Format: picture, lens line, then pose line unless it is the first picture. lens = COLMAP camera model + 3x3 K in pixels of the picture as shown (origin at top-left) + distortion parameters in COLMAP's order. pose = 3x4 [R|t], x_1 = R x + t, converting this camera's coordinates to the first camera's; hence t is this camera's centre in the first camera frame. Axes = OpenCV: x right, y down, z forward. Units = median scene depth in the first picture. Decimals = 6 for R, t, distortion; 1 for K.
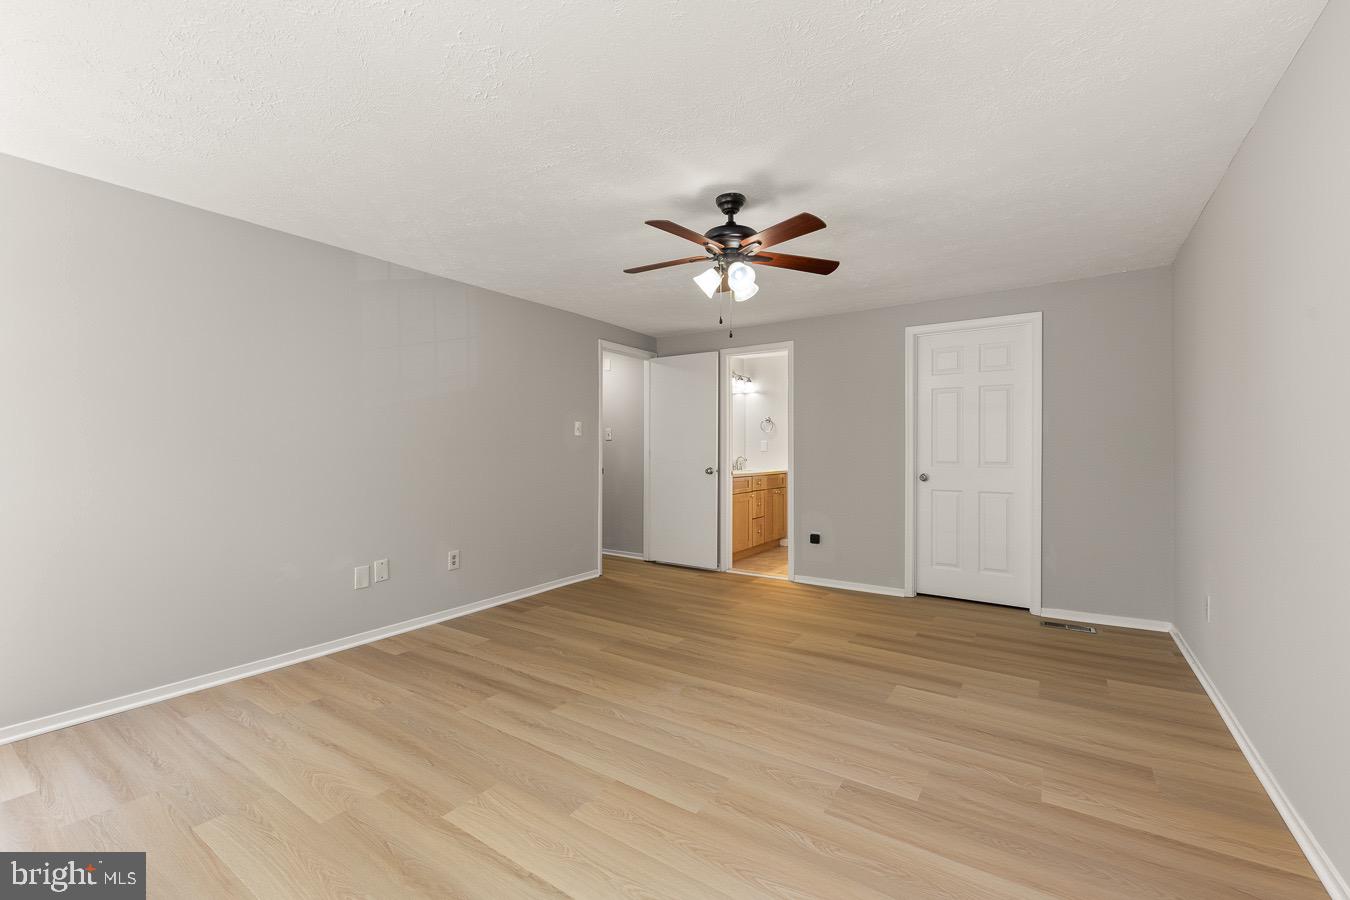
lens RADIAL K [[559.5, 0, 680.2], [0, 559.5, 447.4], [0, 0, 1]] dist [0.004451, -0.002987]
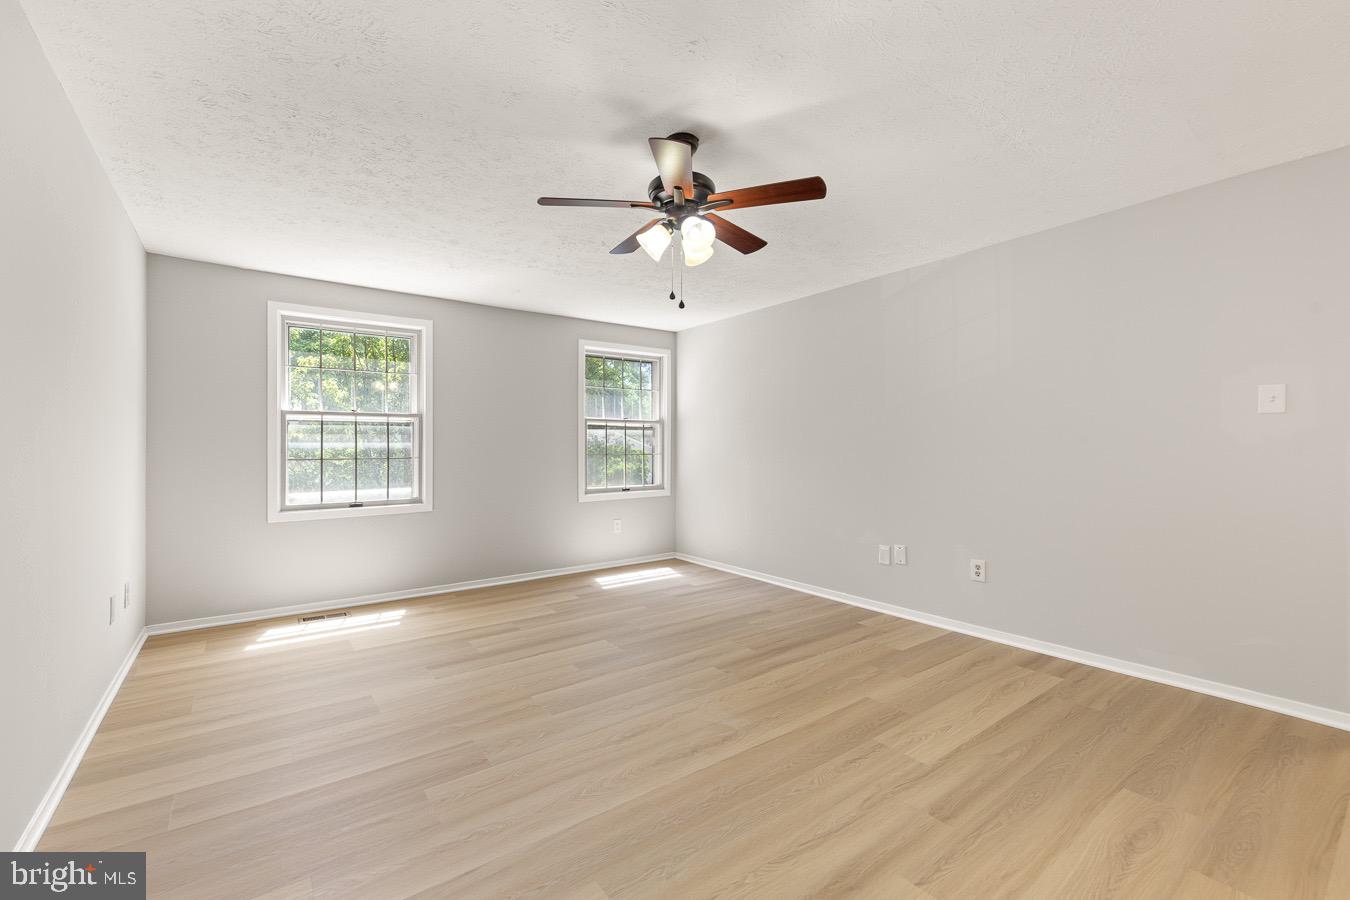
lens RADIAL K [[559.5, 0, 657.4], [0, 559.5, 439.7], [0, 0, 1]] dist [0.004451, -0.002987]
pose [[-0.351071, -0.010662, -0.936288, 0.812038], [0.007269, 0.999874, -0.014111, 0.009153], [0.936321, -0.011760, -0.350949, 1.162121]]
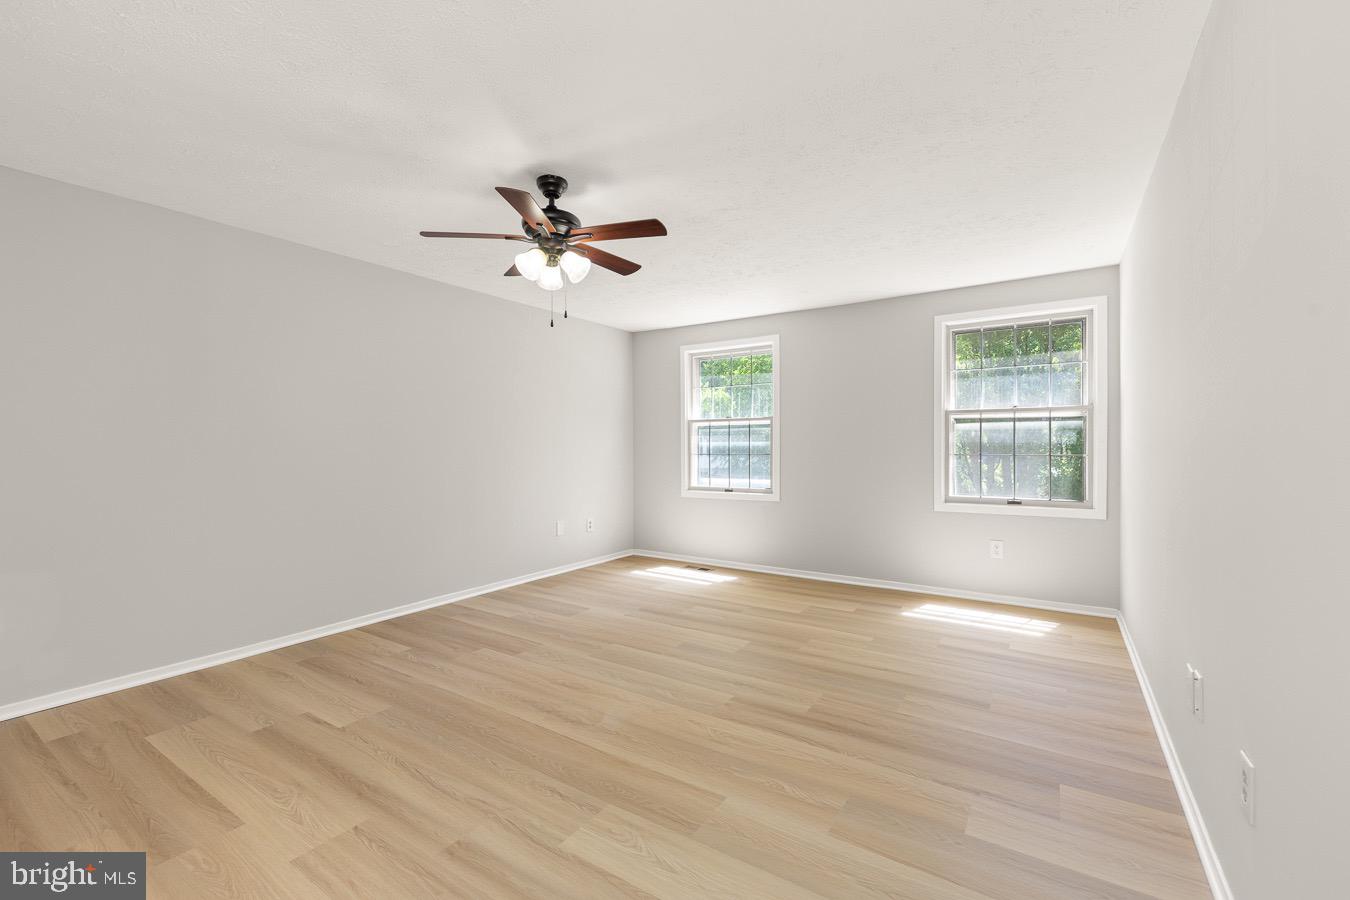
lens RADIAL K [[559.5, 0, 681.6], [0, 559.5, 444.3], [0, 0, 1]] dist [0.004451, -0.002987]
pose [[-0.999834, 0.003797, -0.017802, -0.105257], [0.003908, 0.999973, -0.006191, 0.009354], [0.017778, -0.006259, -0.999822, 1.812533]]
